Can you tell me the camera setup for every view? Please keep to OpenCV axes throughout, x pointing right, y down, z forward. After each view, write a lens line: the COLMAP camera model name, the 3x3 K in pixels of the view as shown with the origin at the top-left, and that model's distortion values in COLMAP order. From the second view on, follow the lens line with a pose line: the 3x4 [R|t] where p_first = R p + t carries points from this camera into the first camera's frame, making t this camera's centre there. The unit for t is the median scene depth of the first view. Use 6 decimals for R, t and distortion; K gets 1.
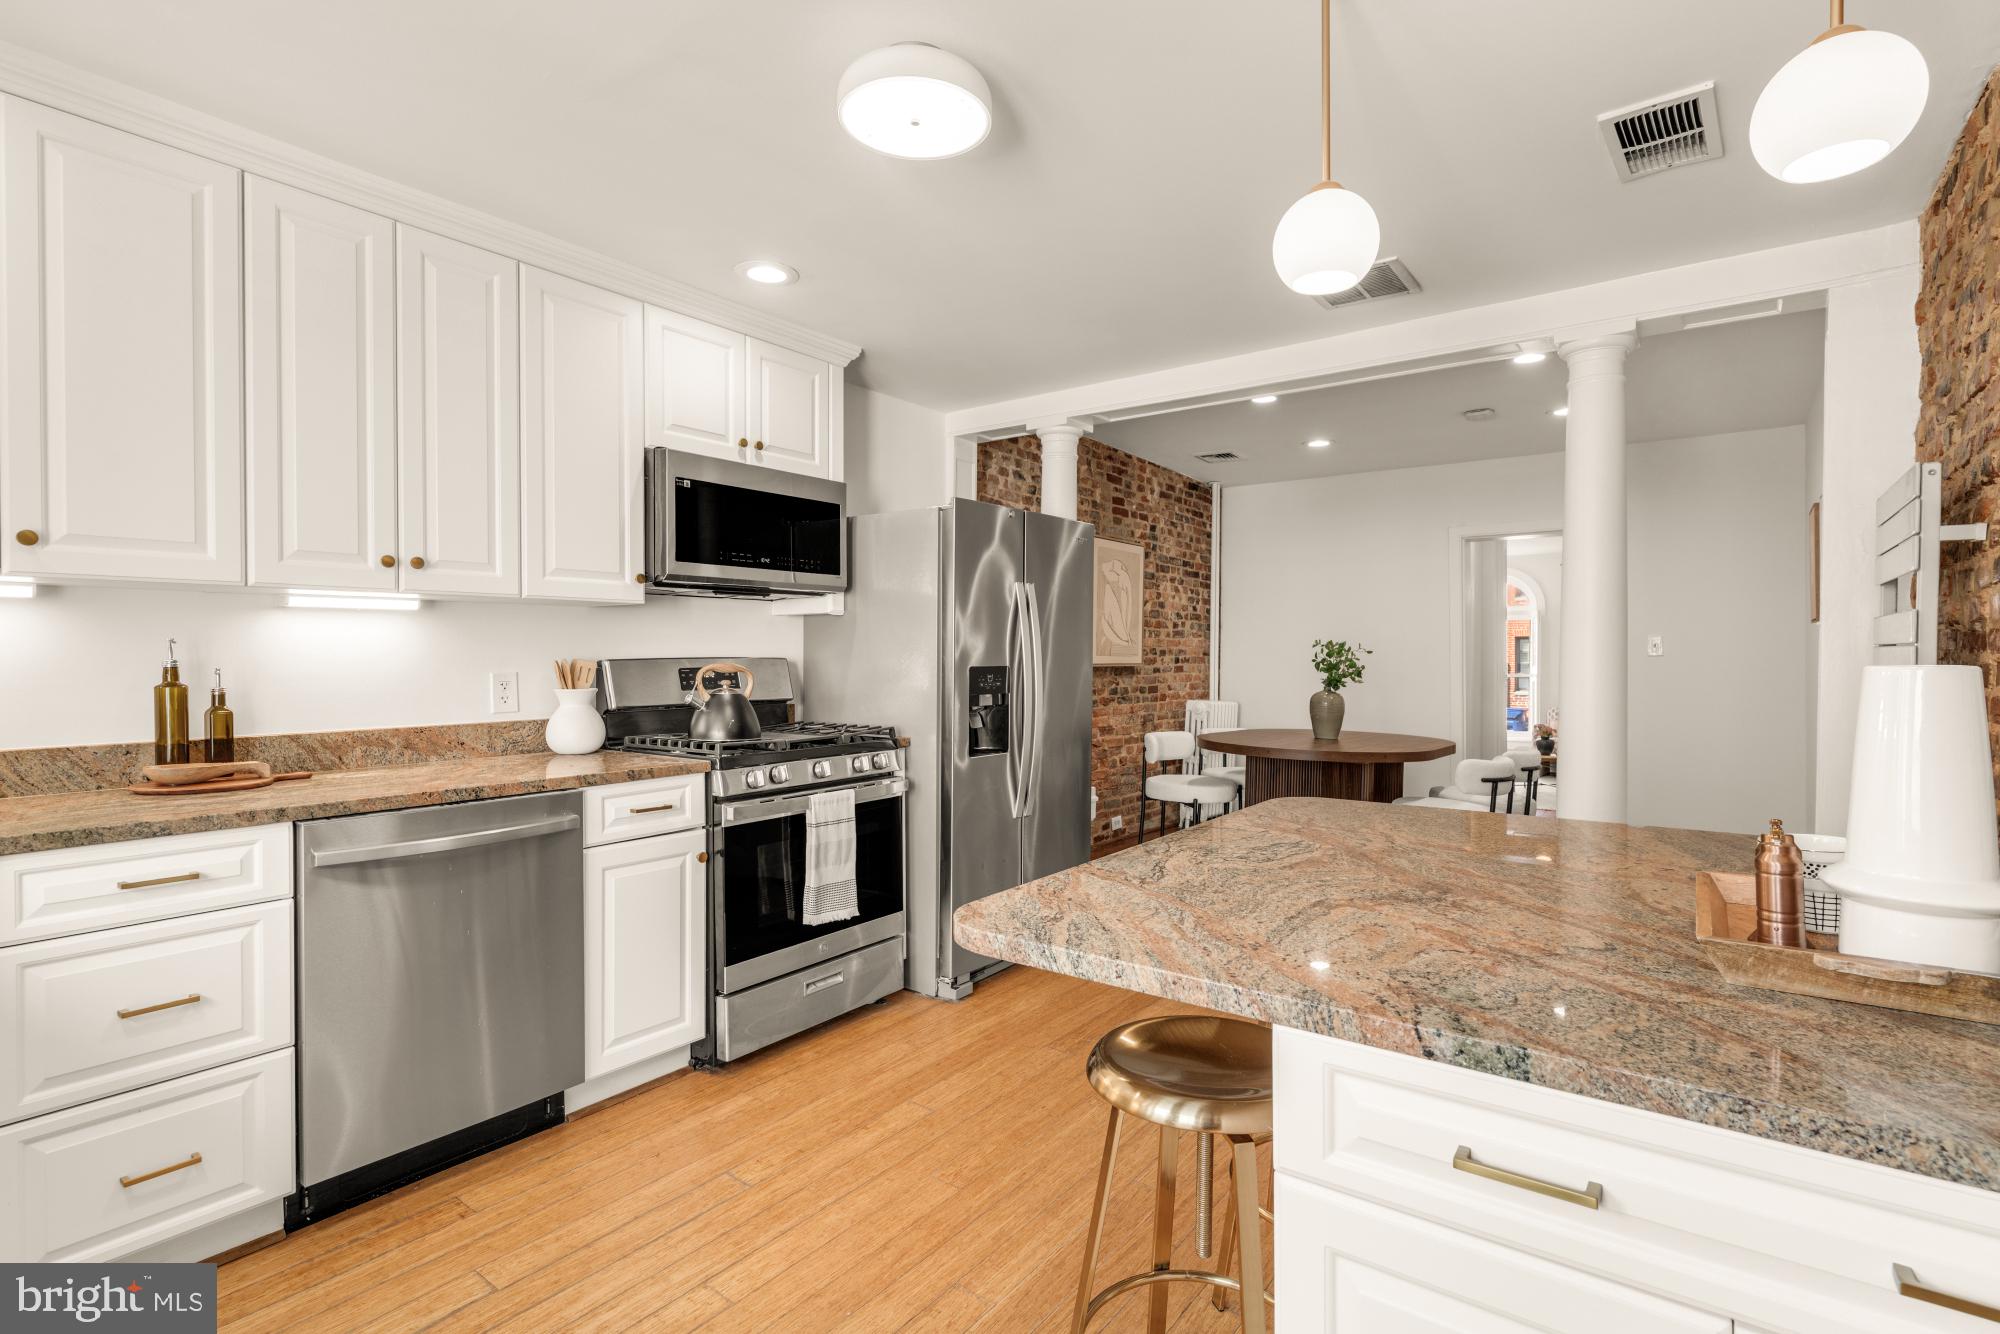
lens RADIAL K [[946.8, 0, 959.5], [0, 946.8, 656.4], [0, 0, 1]] dist [-0.001300, 0.000077]
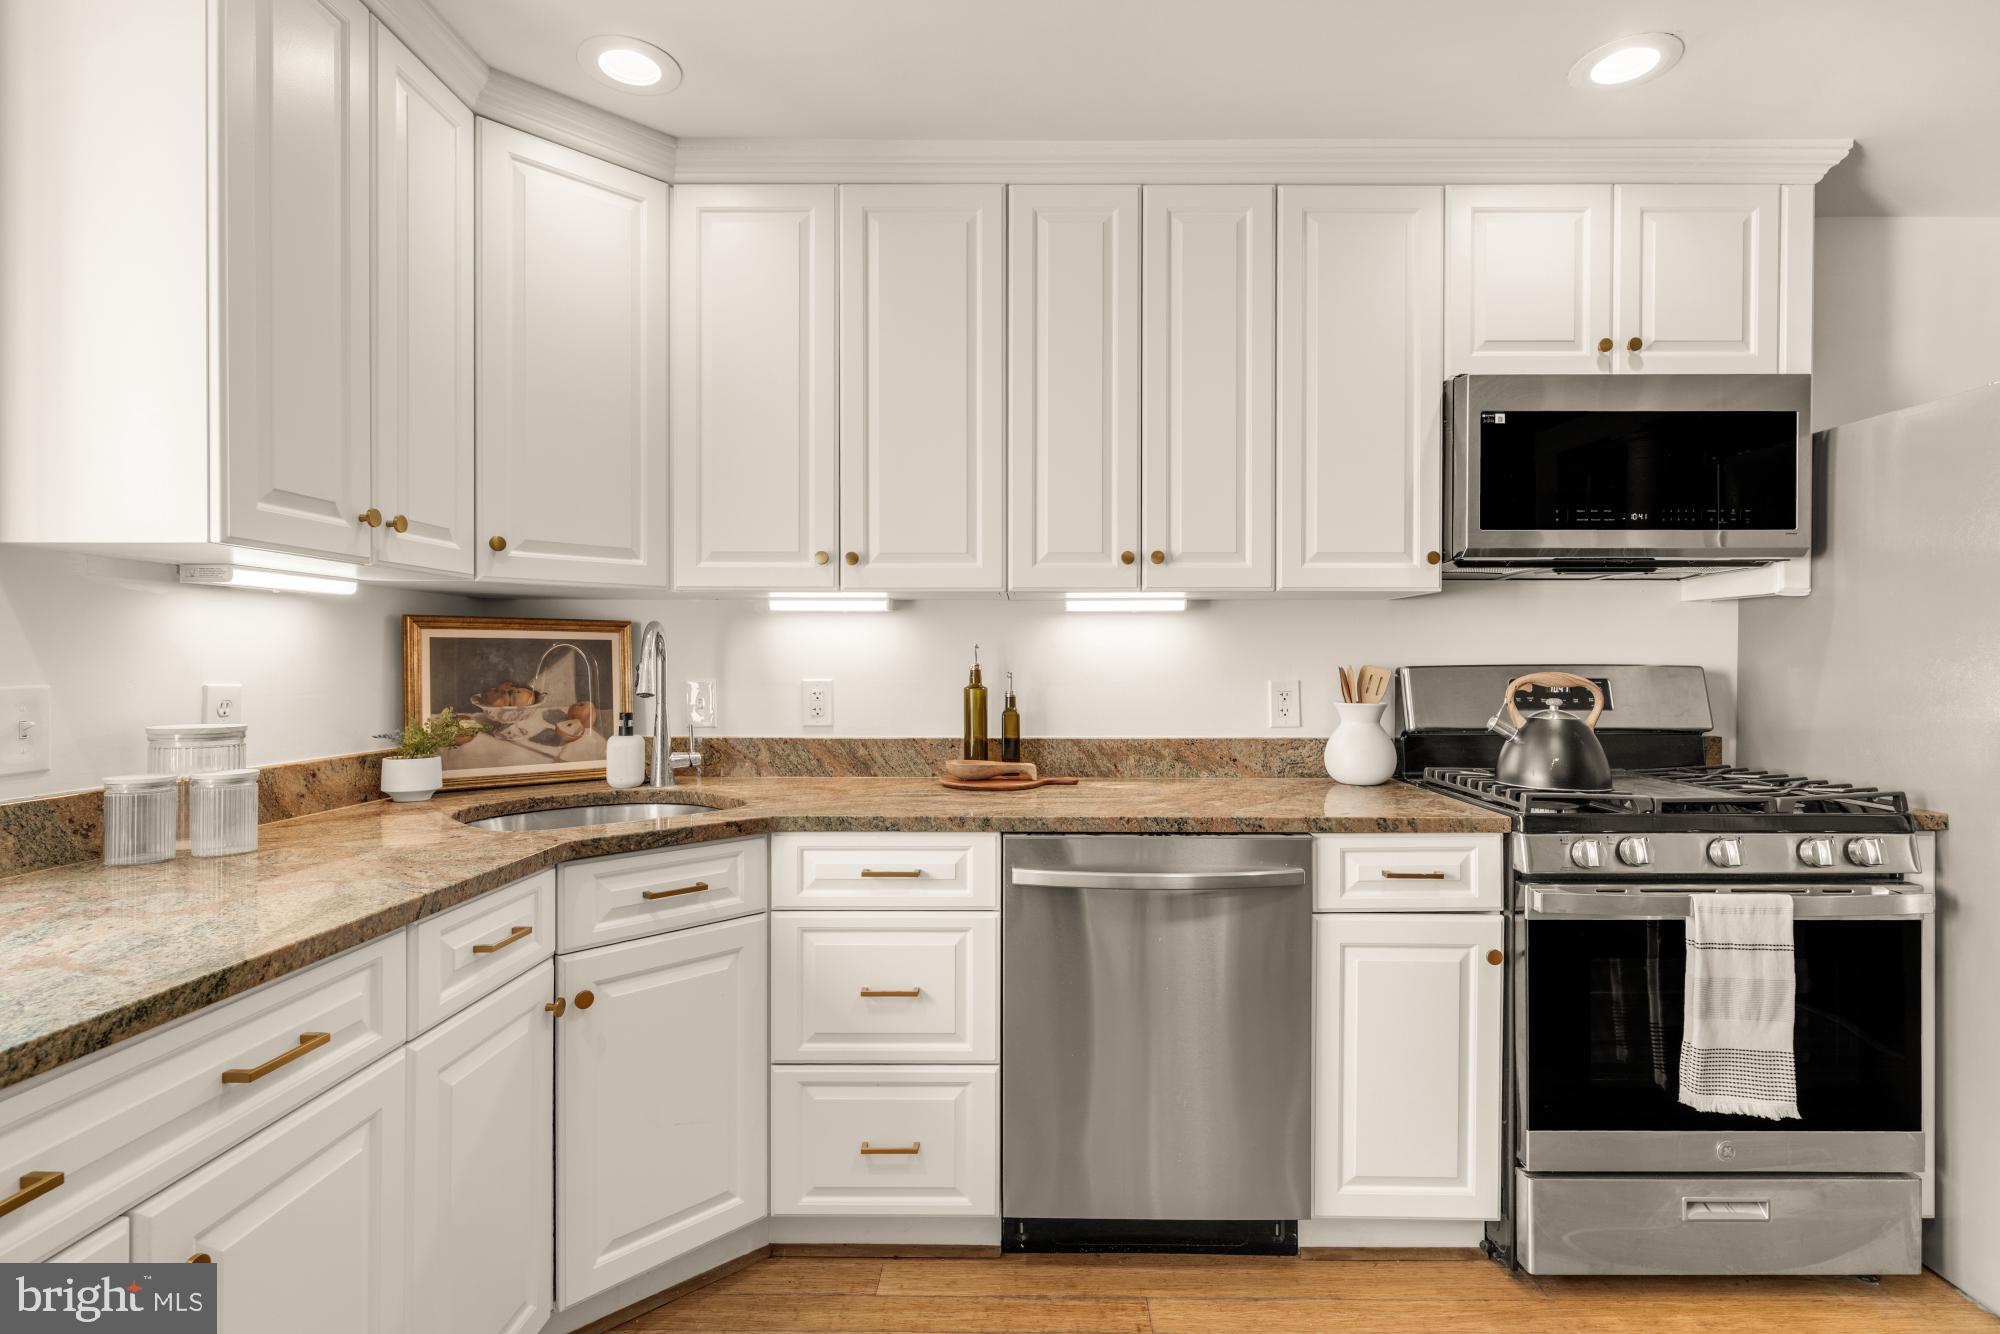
lens RADIAL K [[996.1, 0, 965.8], [0, 996.1, 664.6], [0, 0, 1]] dist [-0.001126, 0.001103]
pose [[0.628135, 0.006373, -0.778078, 0.043673], [-0.004150, 0.999980, 0.004839, -0.000694], [0.778093, 0.000190, 0.628149, 0.236286]]
